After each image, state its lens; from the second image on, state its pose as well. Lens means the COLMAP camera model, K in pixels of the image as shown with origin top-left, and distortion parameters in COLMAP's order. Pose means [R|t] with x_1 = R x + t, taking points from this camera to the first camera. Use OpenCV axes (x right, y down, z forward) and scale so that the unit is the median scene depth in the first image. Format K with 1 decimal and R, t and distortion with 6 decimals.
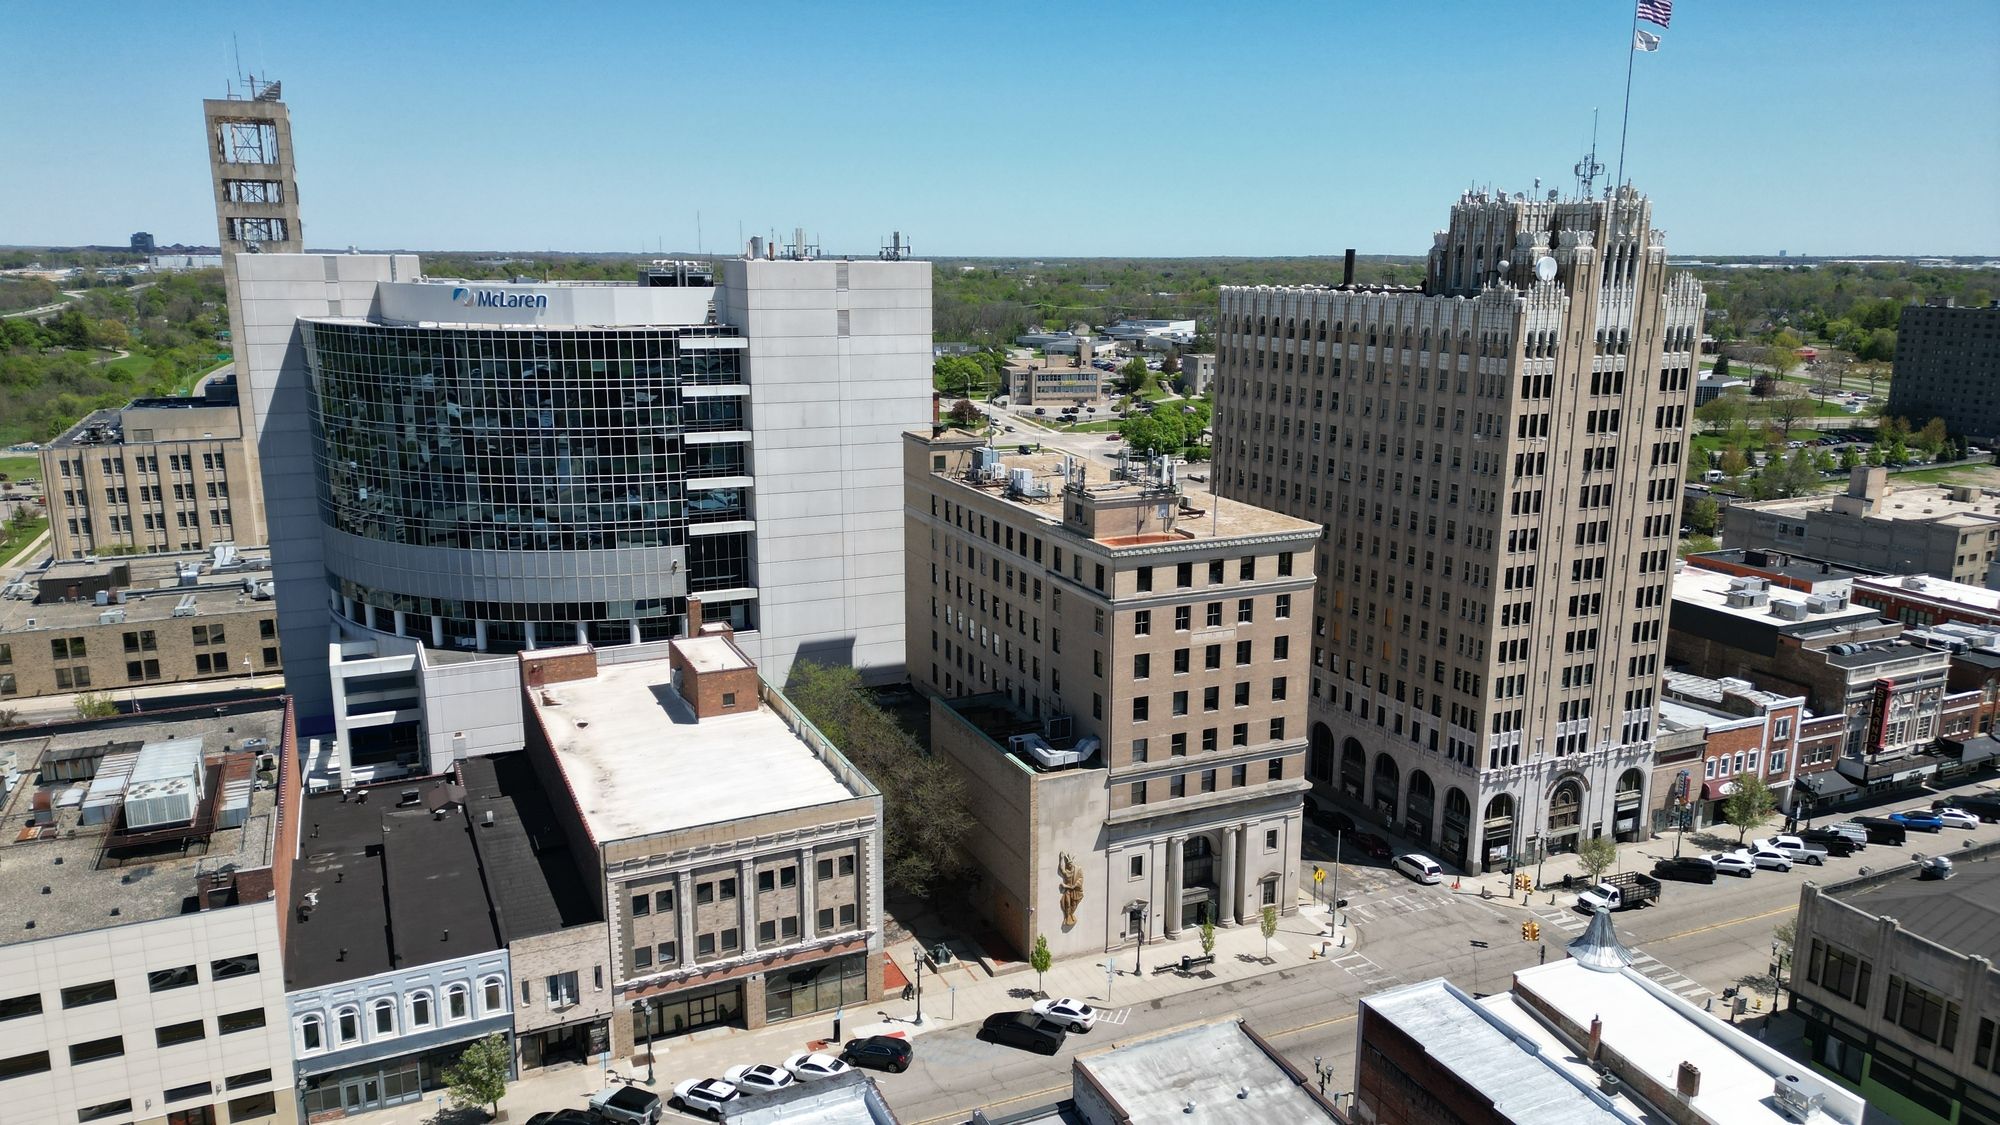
lens RADIAL K [[1426.7, 0, 989.2], [0, 1426.7, 563.0], [0, 0, 1]] dist [0.084316, -0.091119]
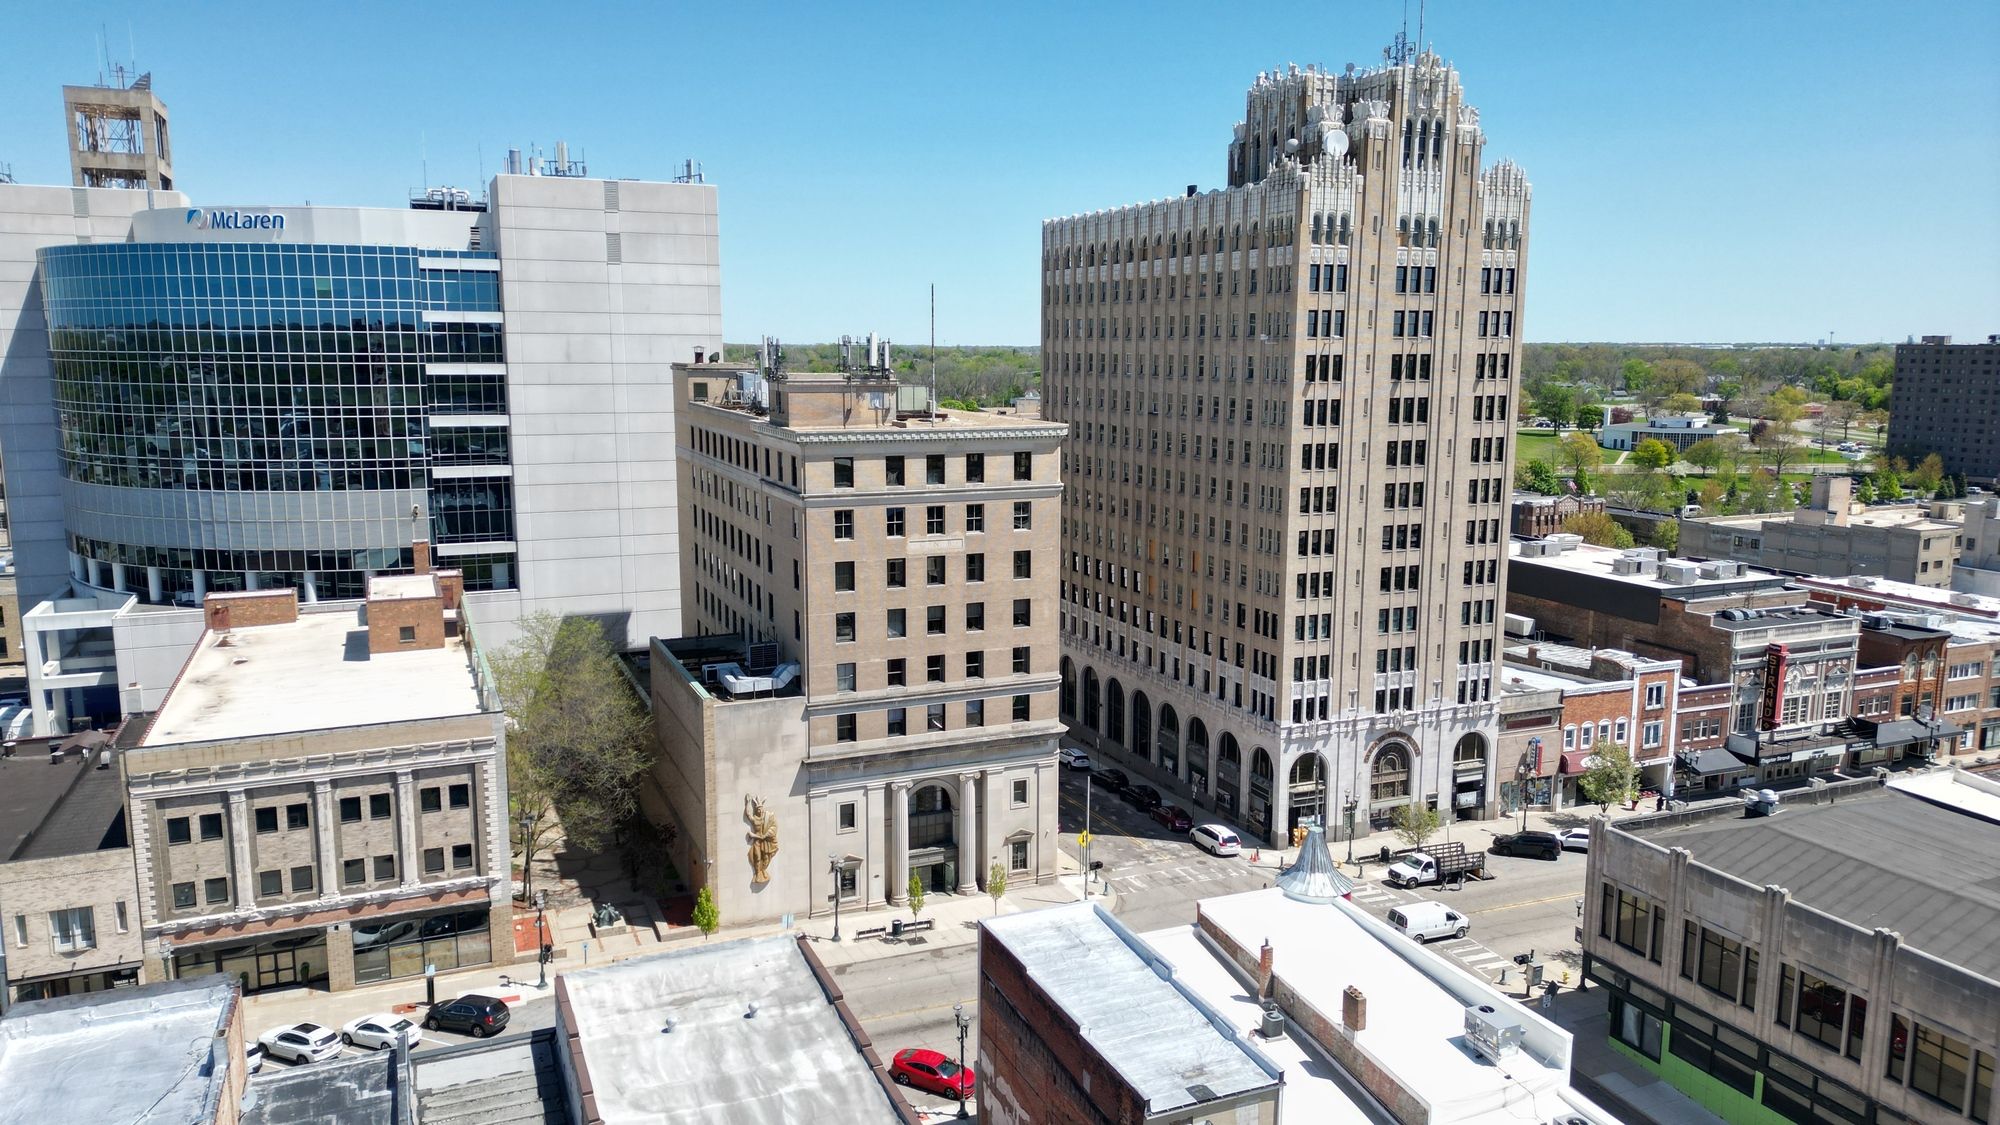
lens RADIAL K [[1426.7, 0, 987.7], [0, 1426.7, 561.2], [0, 0, 1]] dist [0.084316, -0.091119]
pose [[0.999646, 0.003008, -0.026446, 0.195847], [-0.004654, 0.998041, -0.062384, 0.105651], [0.026206, 0.062485, 0.997702, 0.131973]]
